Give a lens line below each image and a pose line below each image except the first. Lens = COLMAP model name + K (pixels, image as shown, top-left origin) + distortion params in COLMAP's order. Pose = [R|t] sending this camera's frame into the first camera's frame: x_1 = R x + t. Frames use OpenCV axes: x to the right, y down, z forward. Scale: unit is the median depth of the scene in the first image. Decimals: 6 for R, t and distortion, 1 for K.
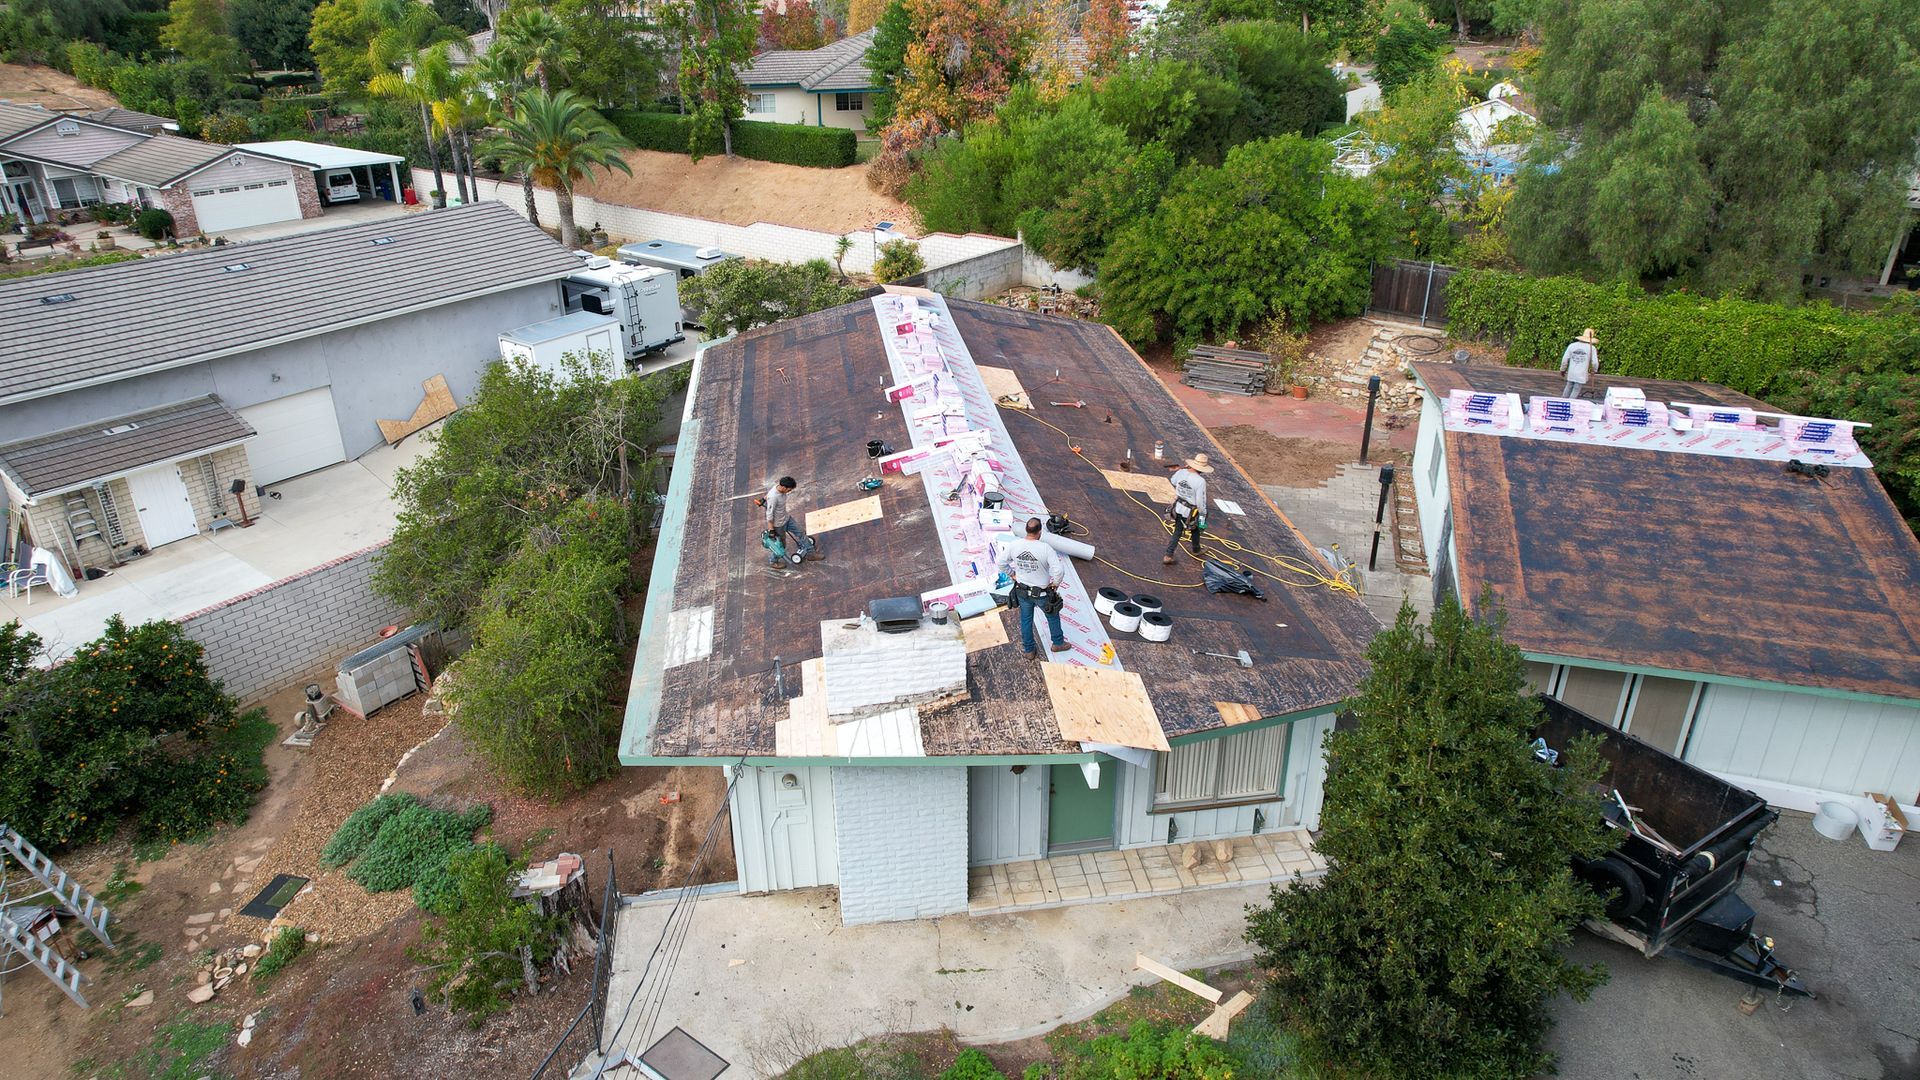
lens RADIAL K [[1221.4, 0, 961.1], [0, 1221.4, 535.1], [0, 0, 1]] dist [-0.074671, 0.066576]
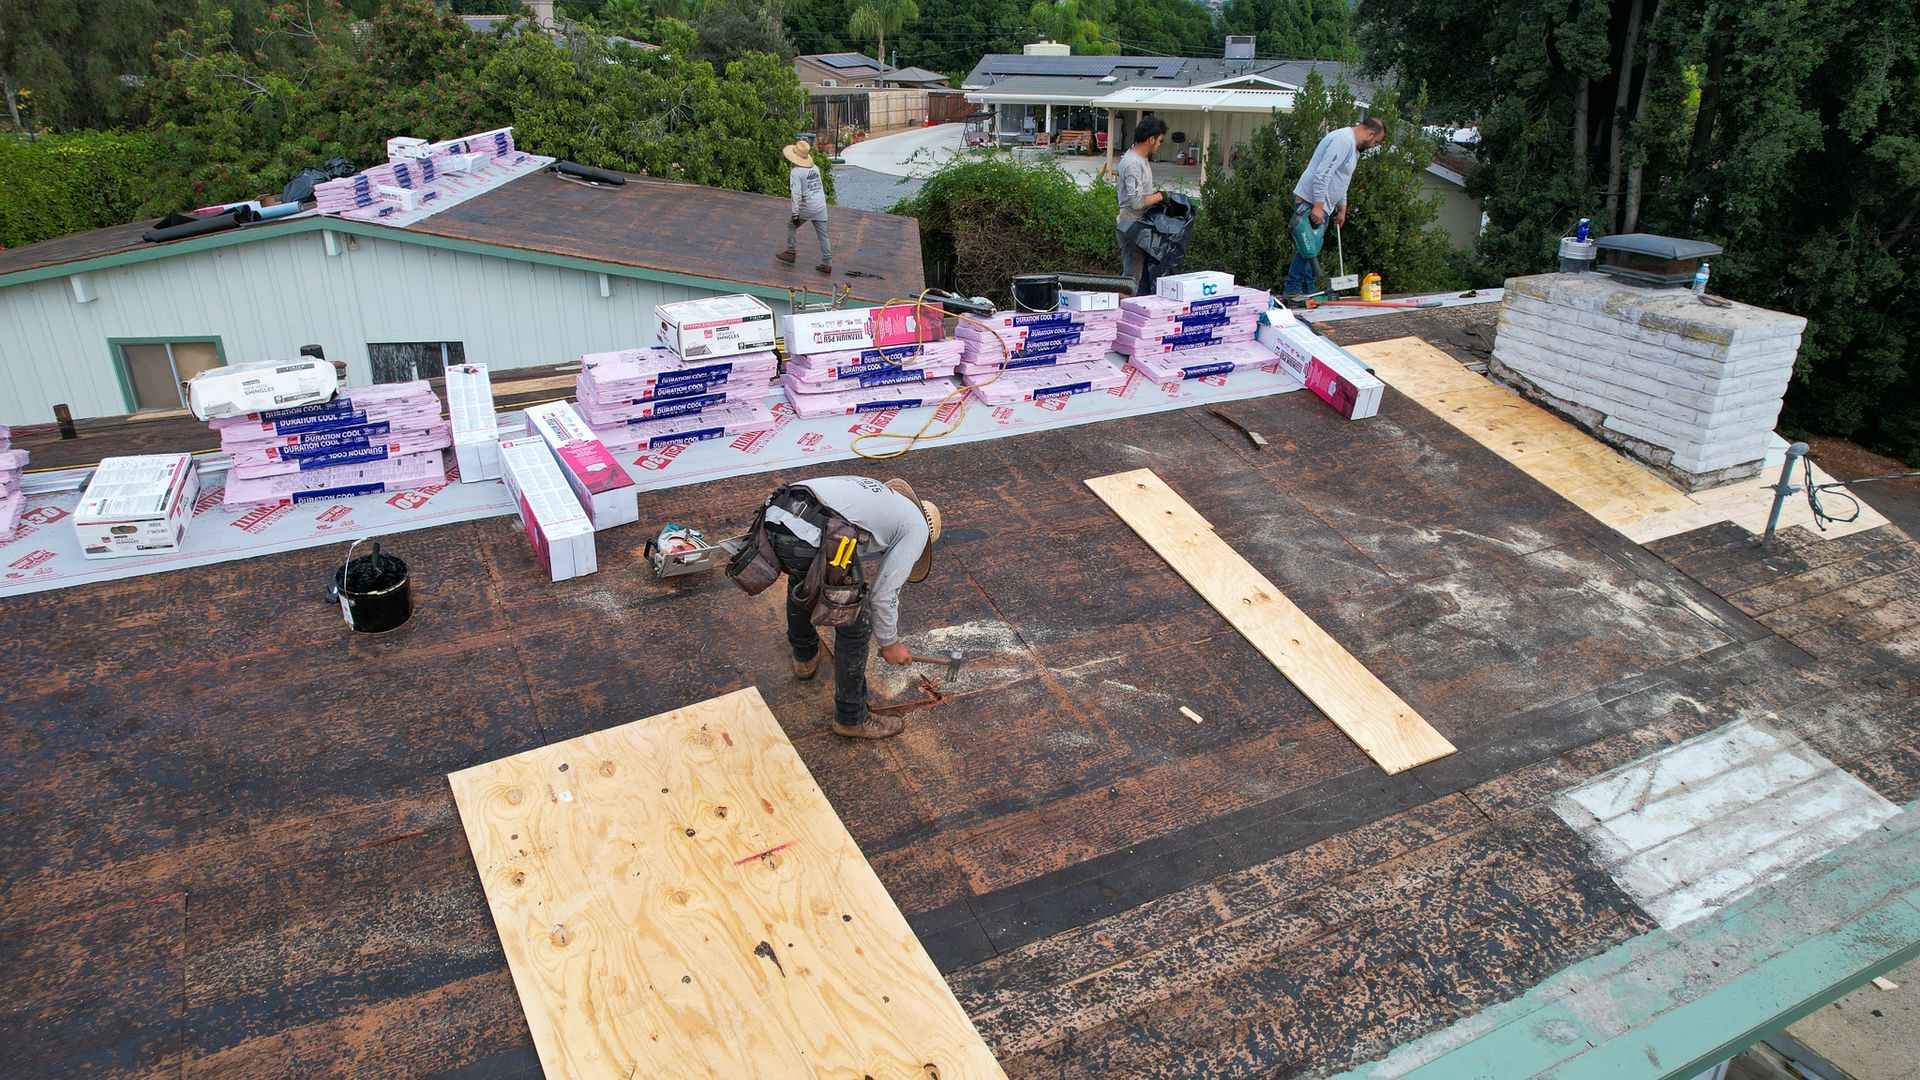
lens RADIAL K [[1221.4, 0, 966.8], [0, 1221.4, 540.6], [0, 0, 1]] dist [-0.074671, 0.066576]
pose [[-0.317607, -0.375407, 0.870744, -0.225380], [0.405323, 0.776419, 0.482584, -0.106045], [-0.857227, 0.506205, -0.094435, 0.656725]]
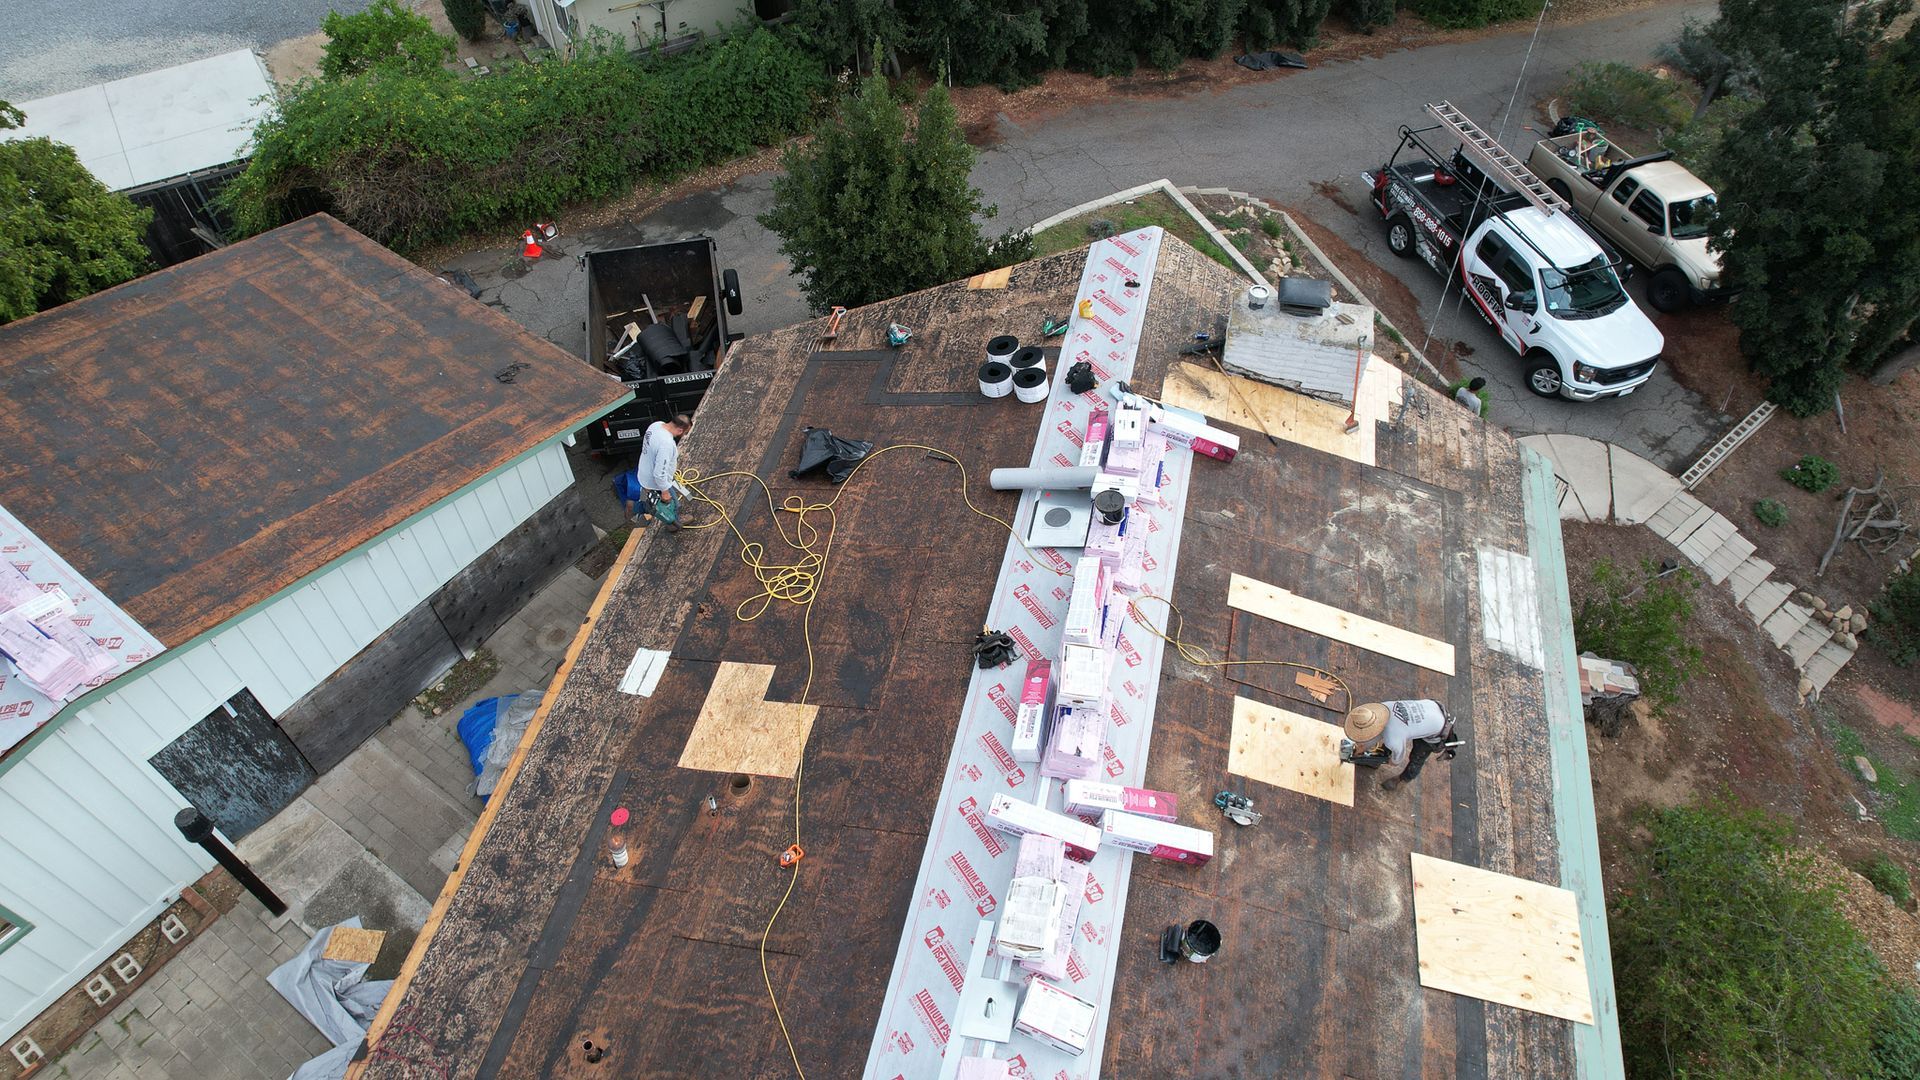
lens RADIAL K [[1221.4, 0, 966.4], [0, 1221.4, 542.2], [0, 0, 1]] dist [-0.074671, 0.066576]
pose [[-0.934600, -0.264558, 0.237764, -0.040218], [0.160669, 0.282375, 0.945754, -0.410243], [-0.317346, 0.922103, -0.221402, 0.710105]]
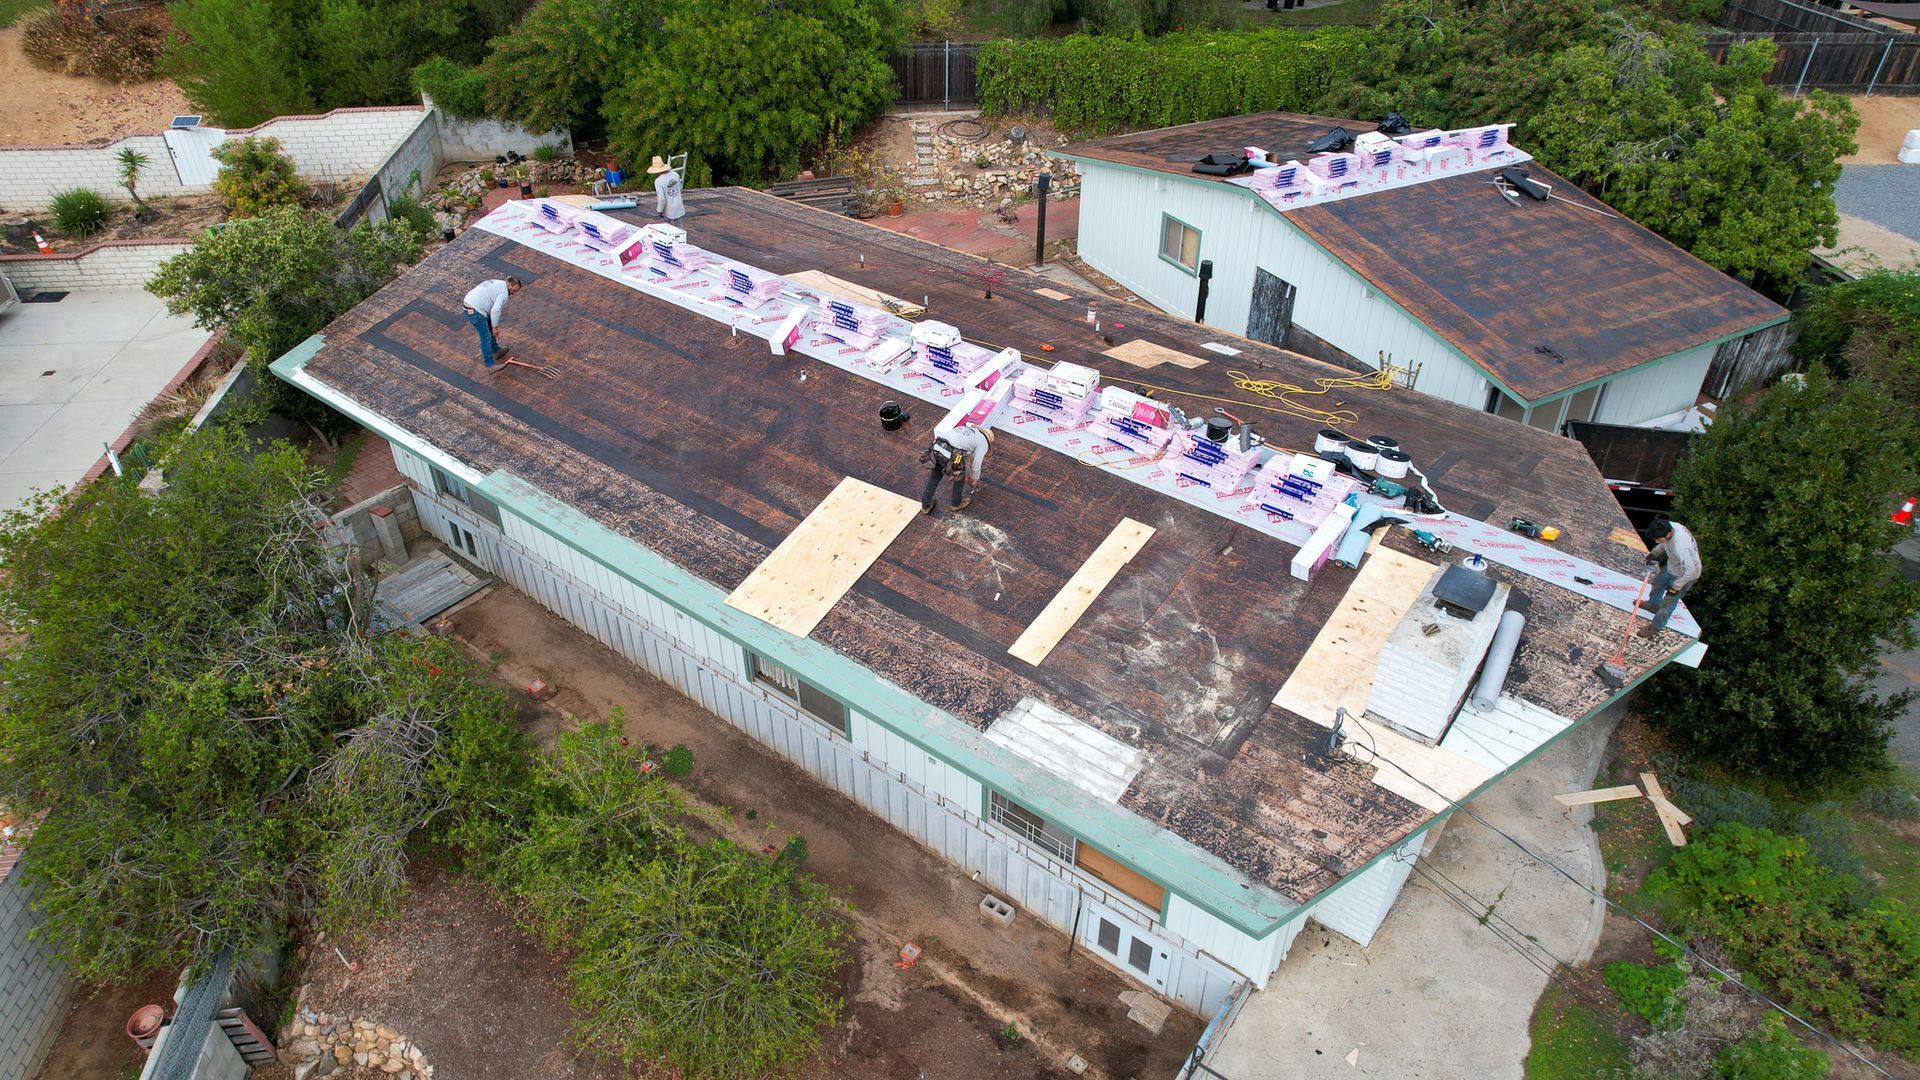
lens RADIAL K [[1221.4, 0, 962.2], [0, 1221.4, 538.1], [0, 0, 1]] dist [-0.074671, 0.066576]
pose [[0.716883, -0.397713, 0.572628, -0.360302], [0.292973, 0.917143, 0.270214, -0.139659], [-0.632649, -0.025947, 0.774004, 0.274526]]
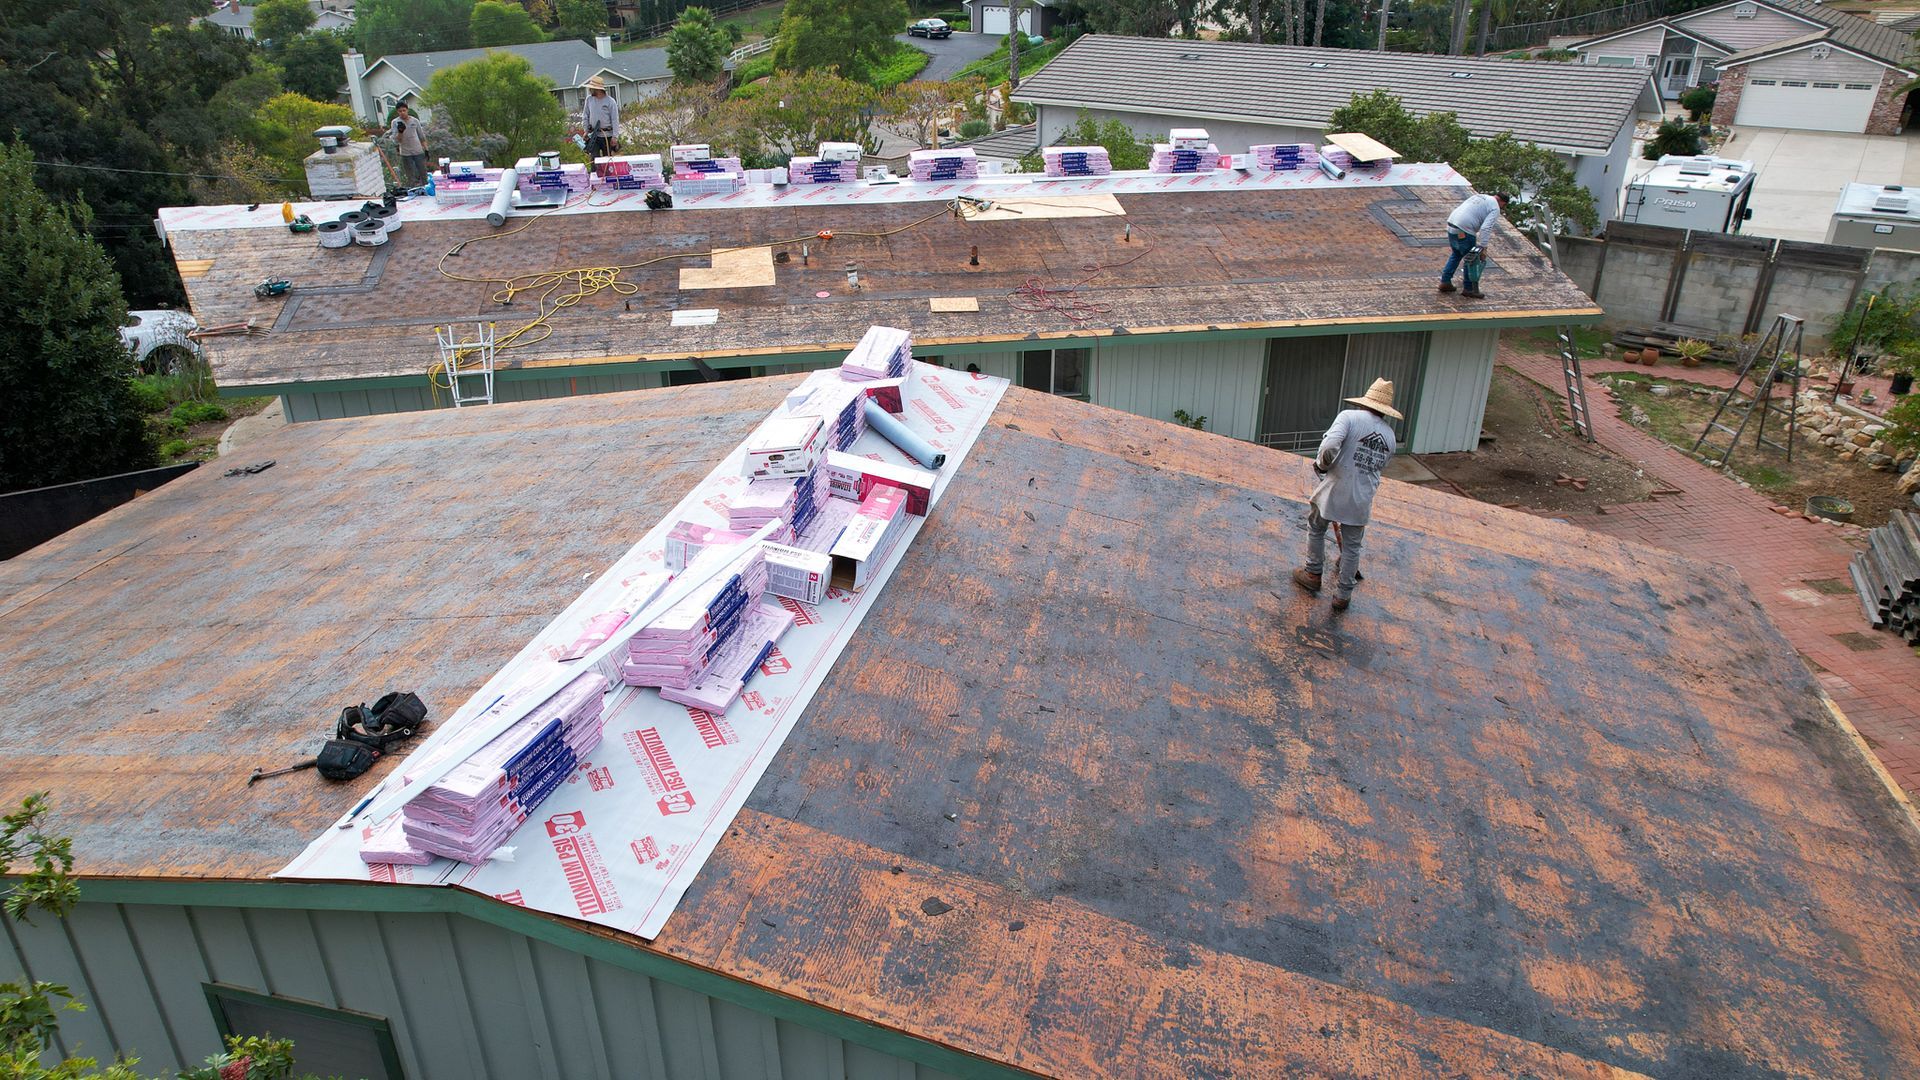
lens RADIAL K [[1221.4, 0, 965.4], [0, 1221.4, 542.8], [0, 0, 1]] dist [-0.074671, 0.066576]
pose [[0.041031, 0.453057, -0.890537, 0.655006], [-0.428921, 0.812971, 0.393834, -0.188758], [0.902410, 0.365810, 0.227683, 0.715032]]
